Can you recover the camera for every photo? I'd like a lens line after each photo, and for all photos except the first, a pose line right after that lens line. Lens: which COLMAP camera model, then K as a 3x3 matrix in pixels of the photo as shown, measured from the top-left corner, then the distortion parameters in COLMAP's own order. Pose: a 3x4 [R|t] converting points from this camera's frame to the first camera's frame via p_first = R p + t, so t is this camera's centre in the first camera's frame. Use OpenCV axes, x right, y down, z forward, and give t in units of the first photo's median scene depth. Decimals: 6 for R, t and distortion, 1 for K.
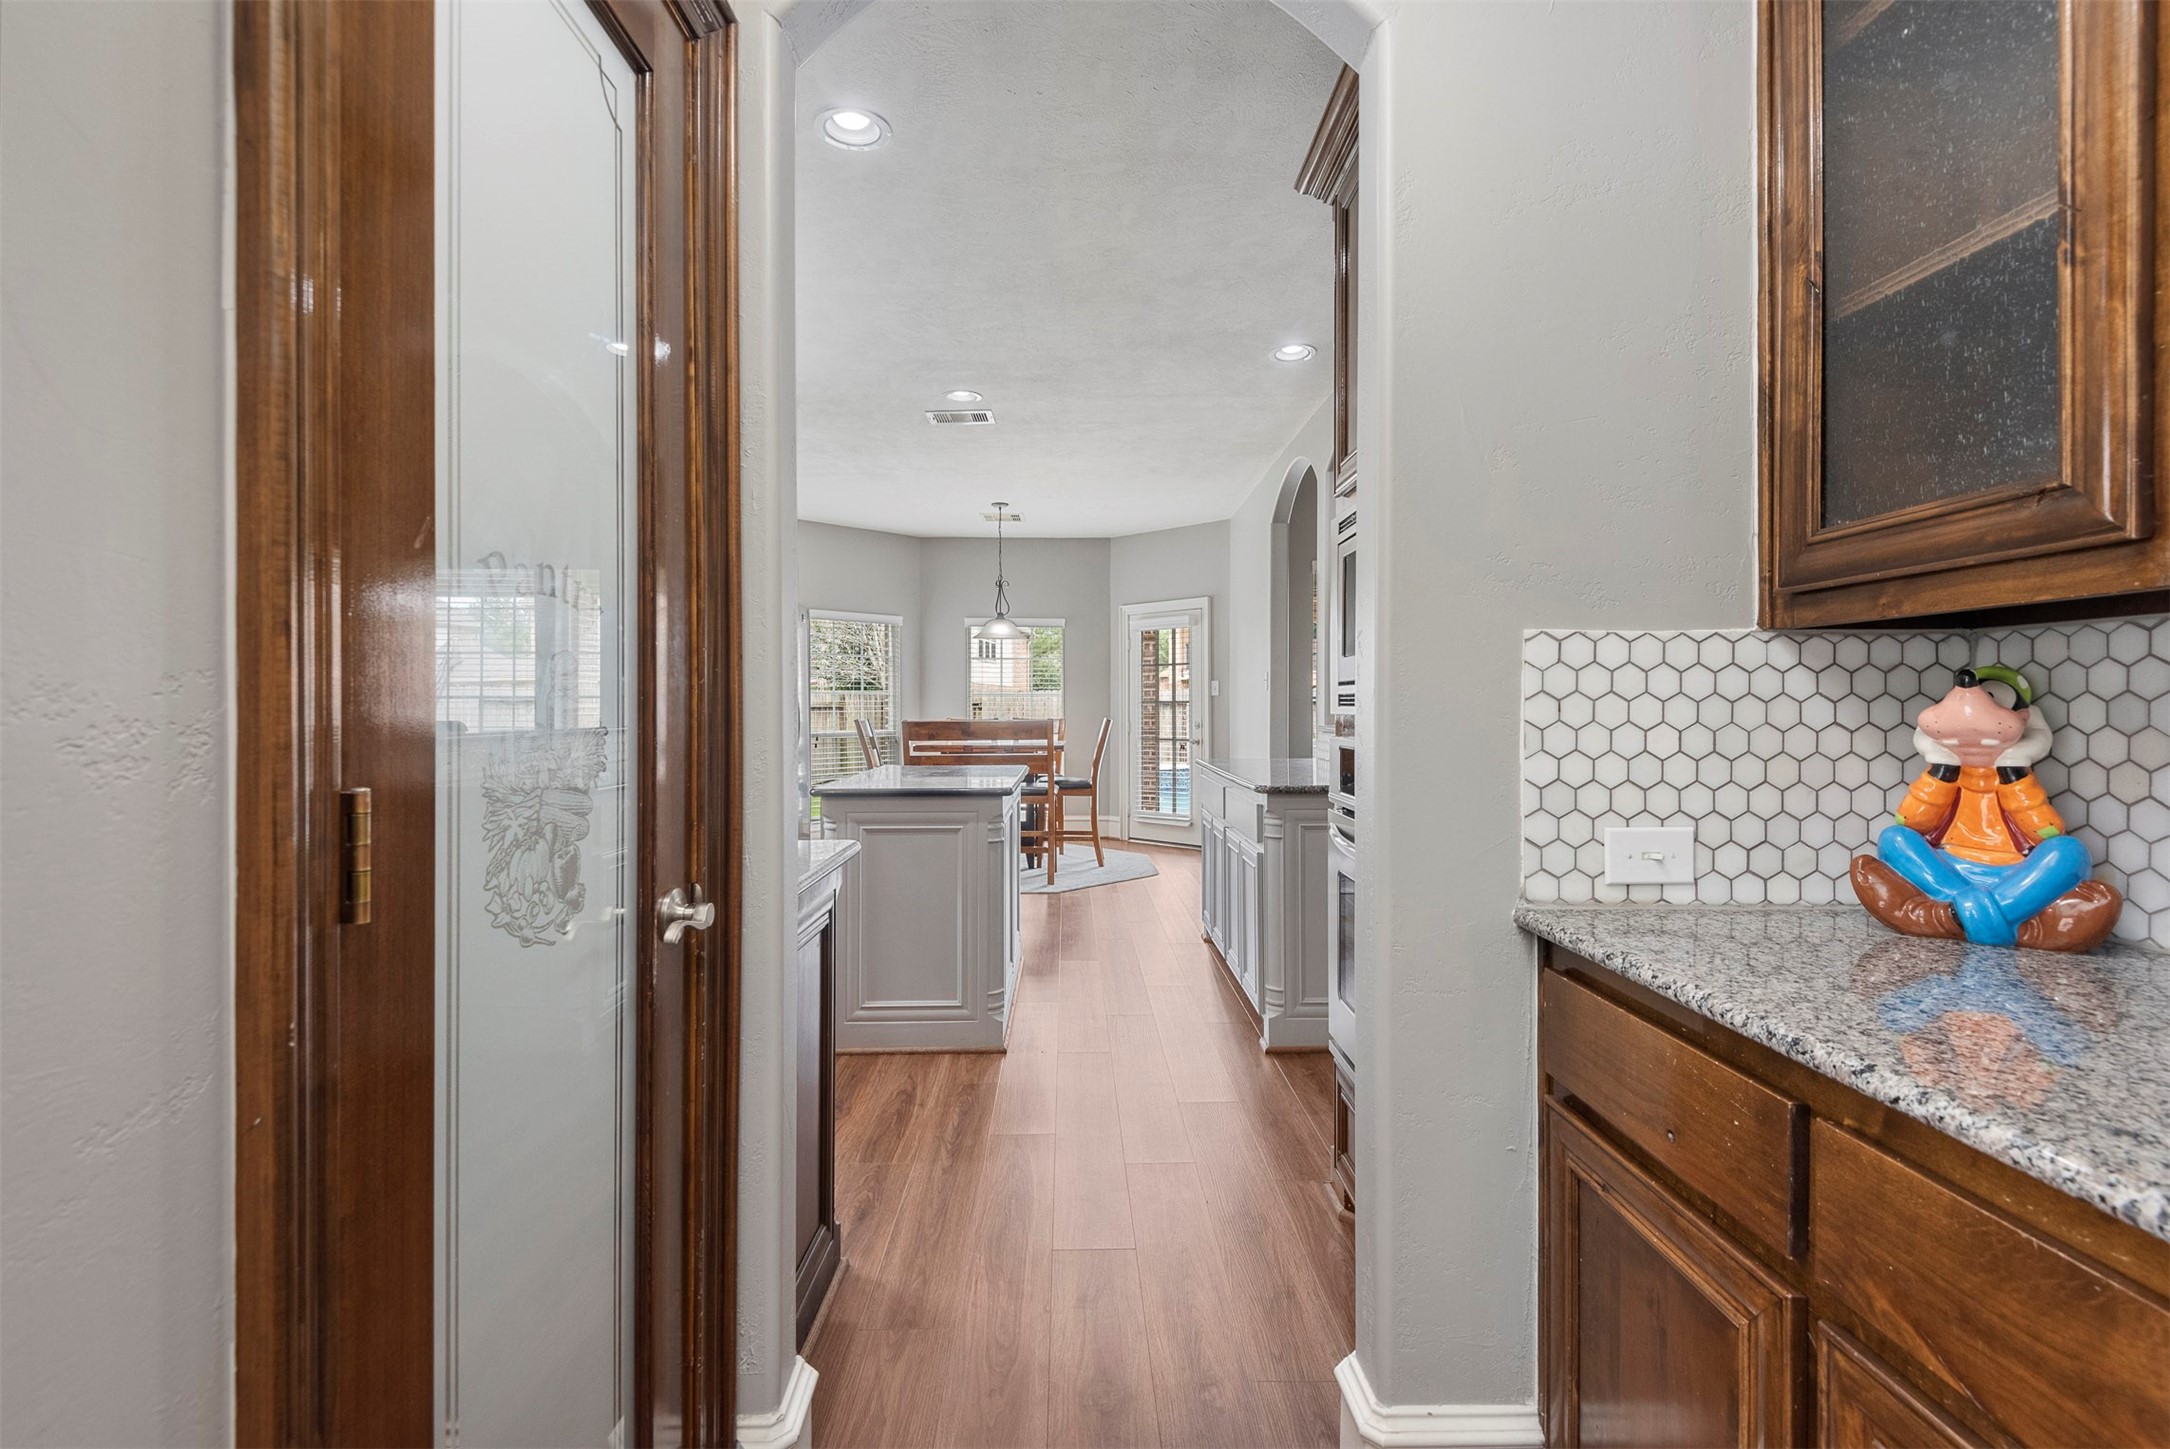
lens RADIAL K [[980.9, 0, 1087.1], [0, 980.9, 716.8], [0, 0, 1]] dist [0.032074, -0.019654]
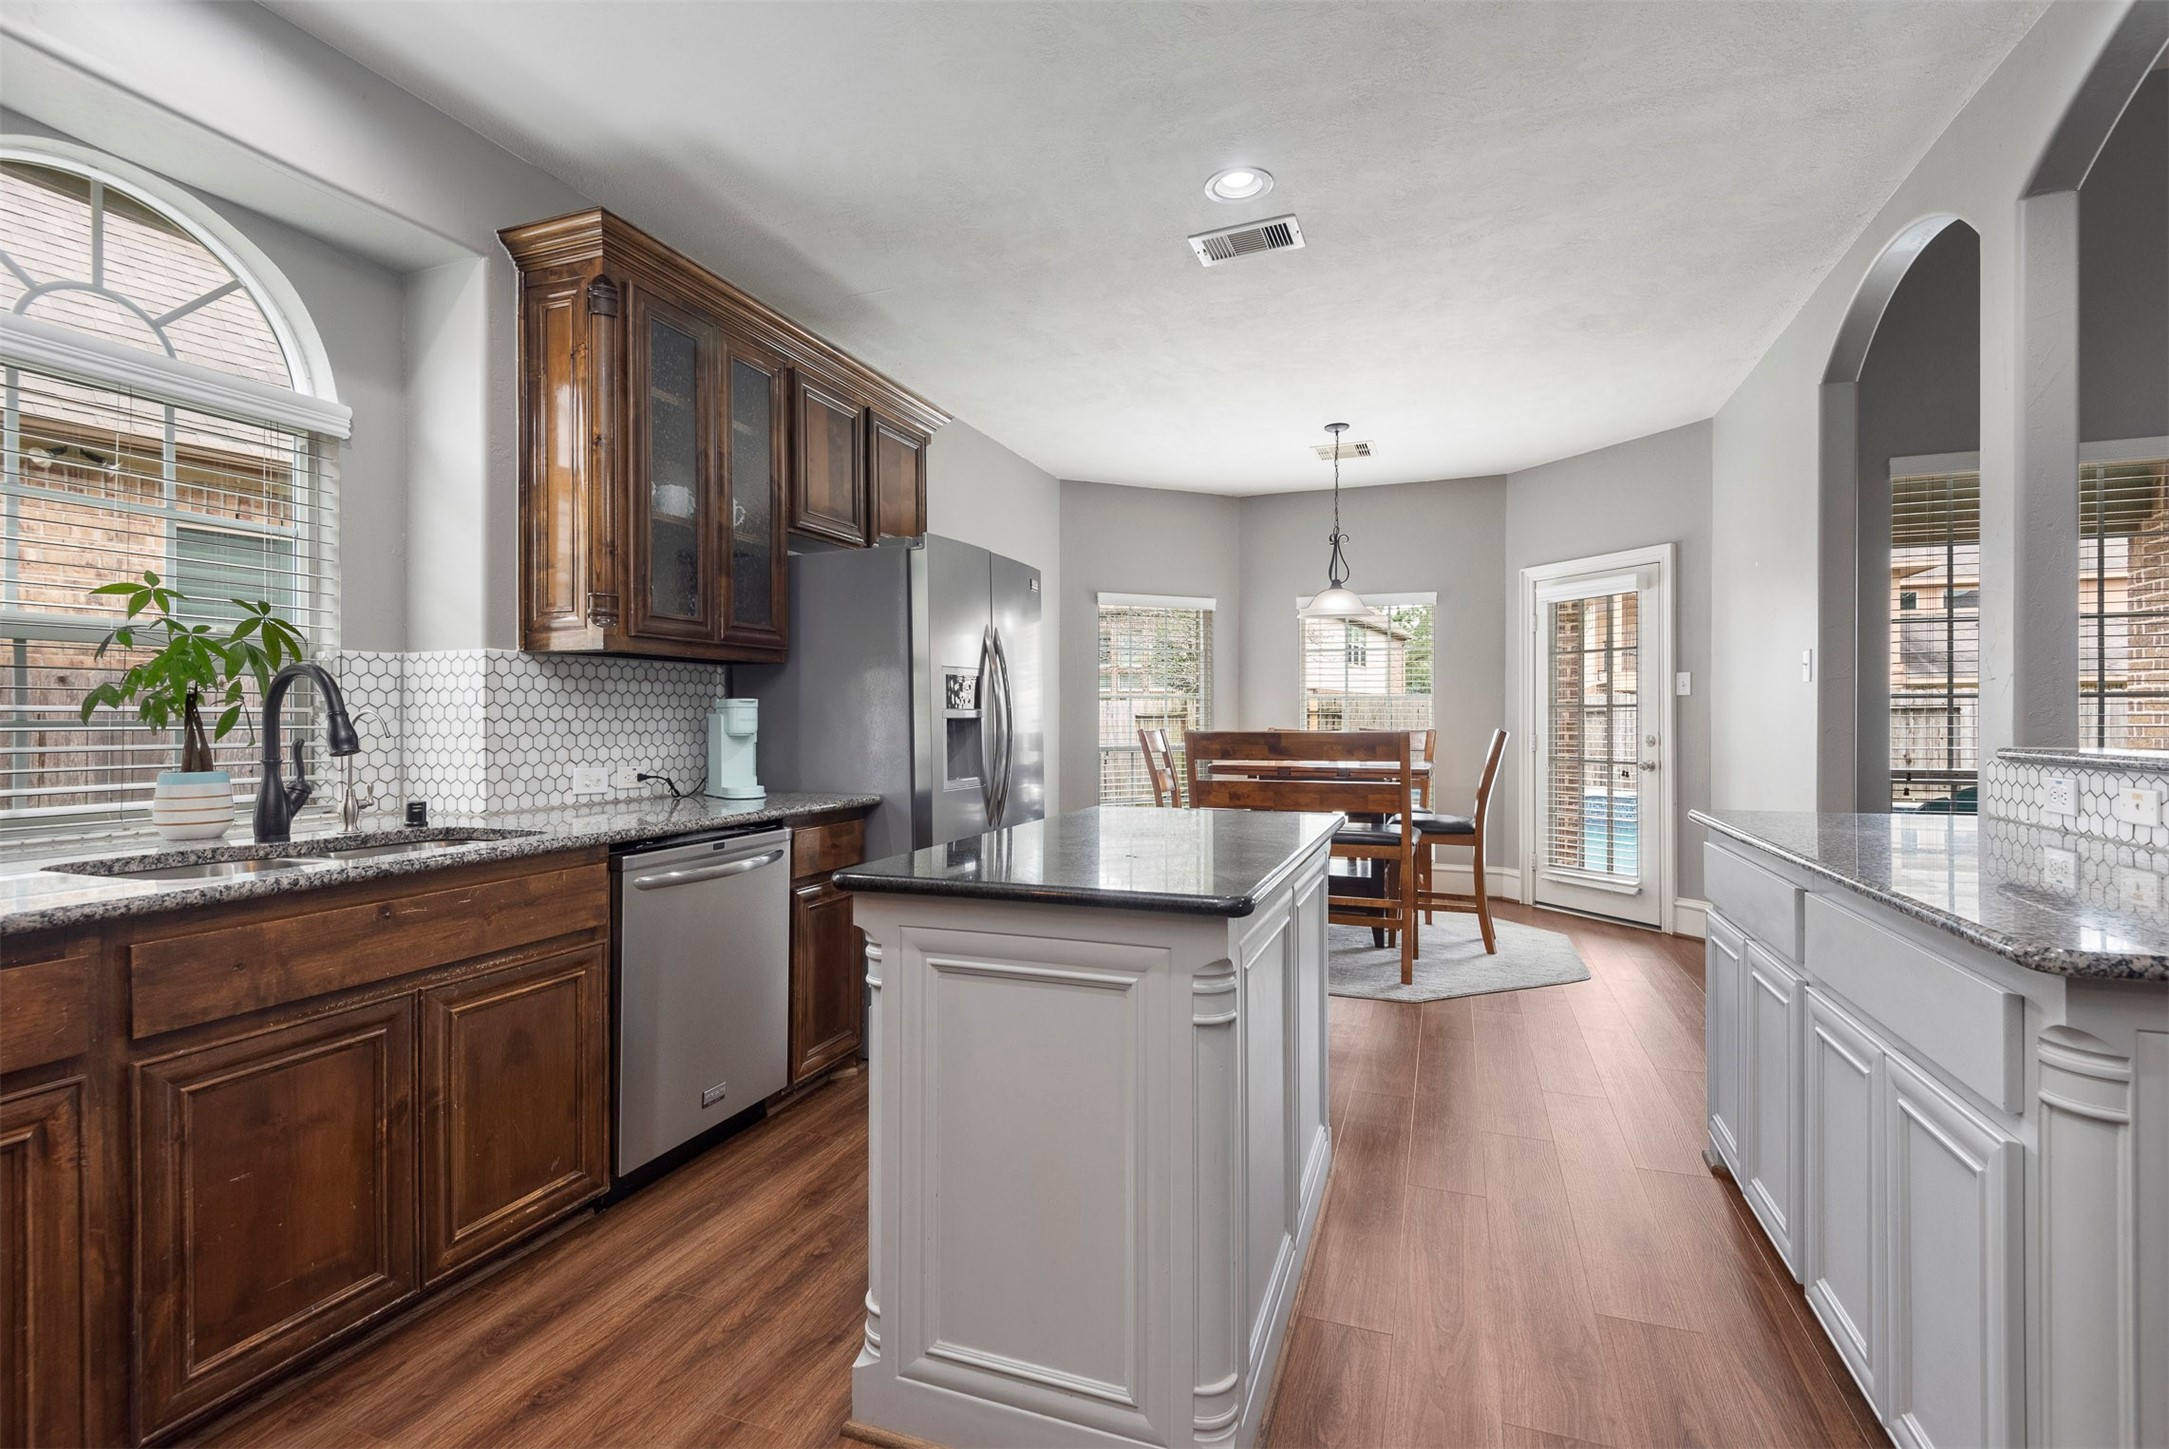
lens RADIAL K [[980.4, 0, 1086.6], [0, 980.4, 716.8], [0, 0, 1]] dist [0.032074, -0.019654]
pose [[0.930182, 0.002510, -0.367091, 0.004697], [-0.006105, 0.999944, -0.008631, 0.000340], [0.367049, 0.010269, 0.930145, 0.273747]]
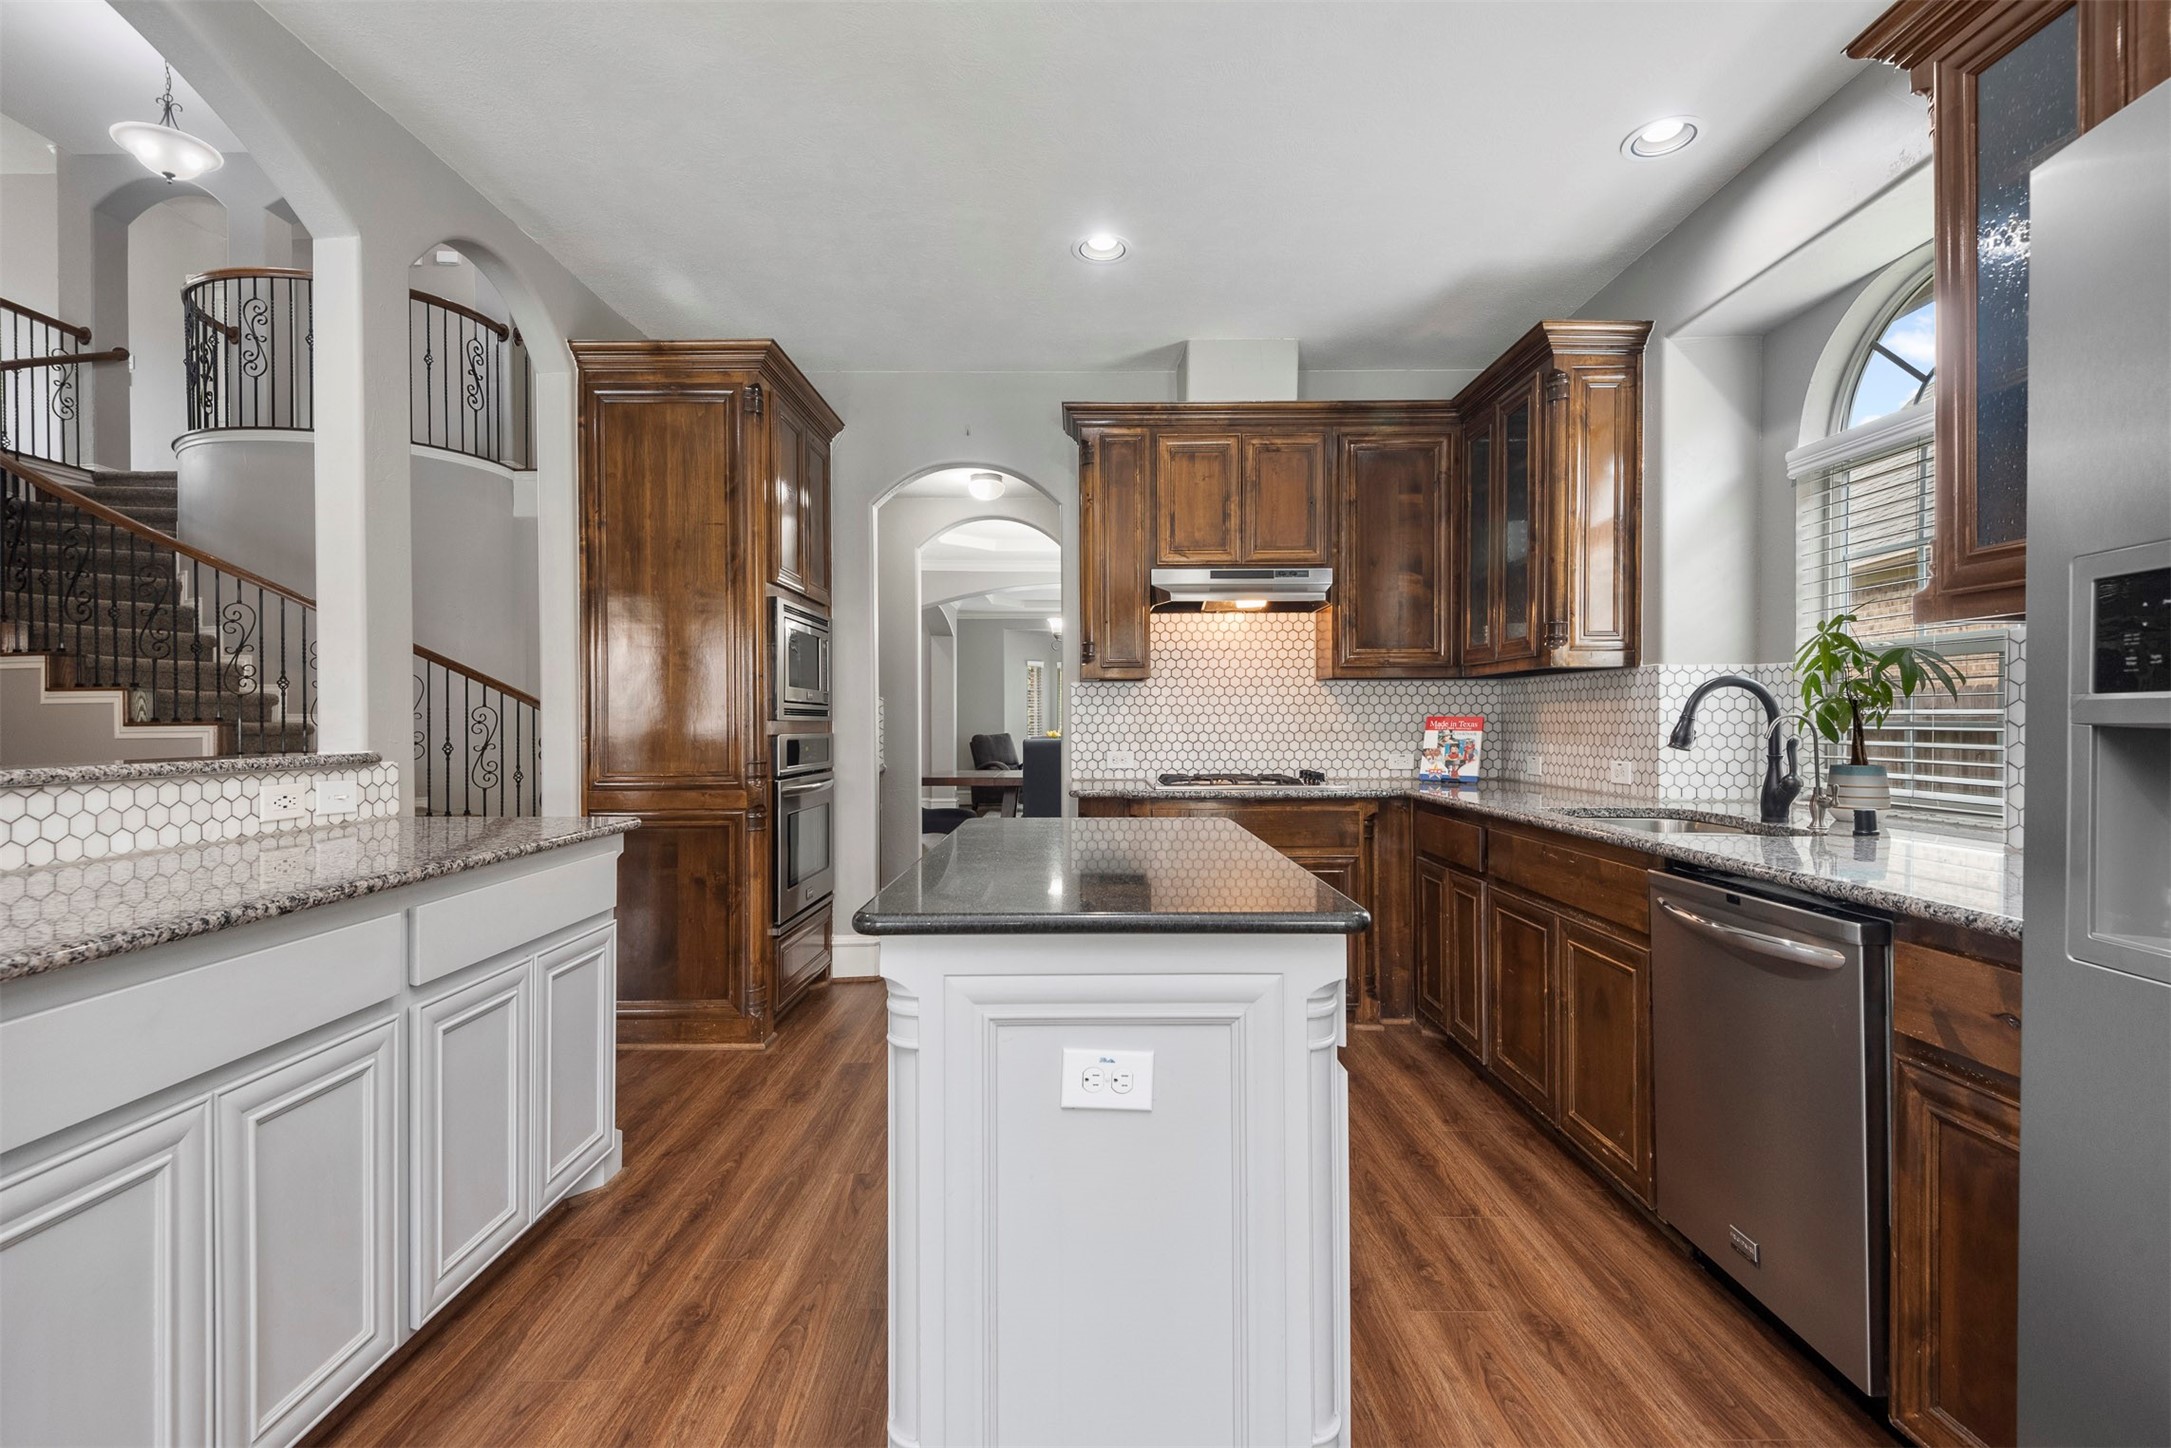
lens RADIAL K [[979.2, 0, 1089.1], [0, 979.2, 724.0], [0, 0, 1]] dist [0.036329, -0.026660]
pose [[-0.999904, 0.005558, 0.012731, -0.083550], [0.005754, 0.999866, 0.015343, -0.005616], [-0.012644, 0.015415, -0.999801, 0.806165]]
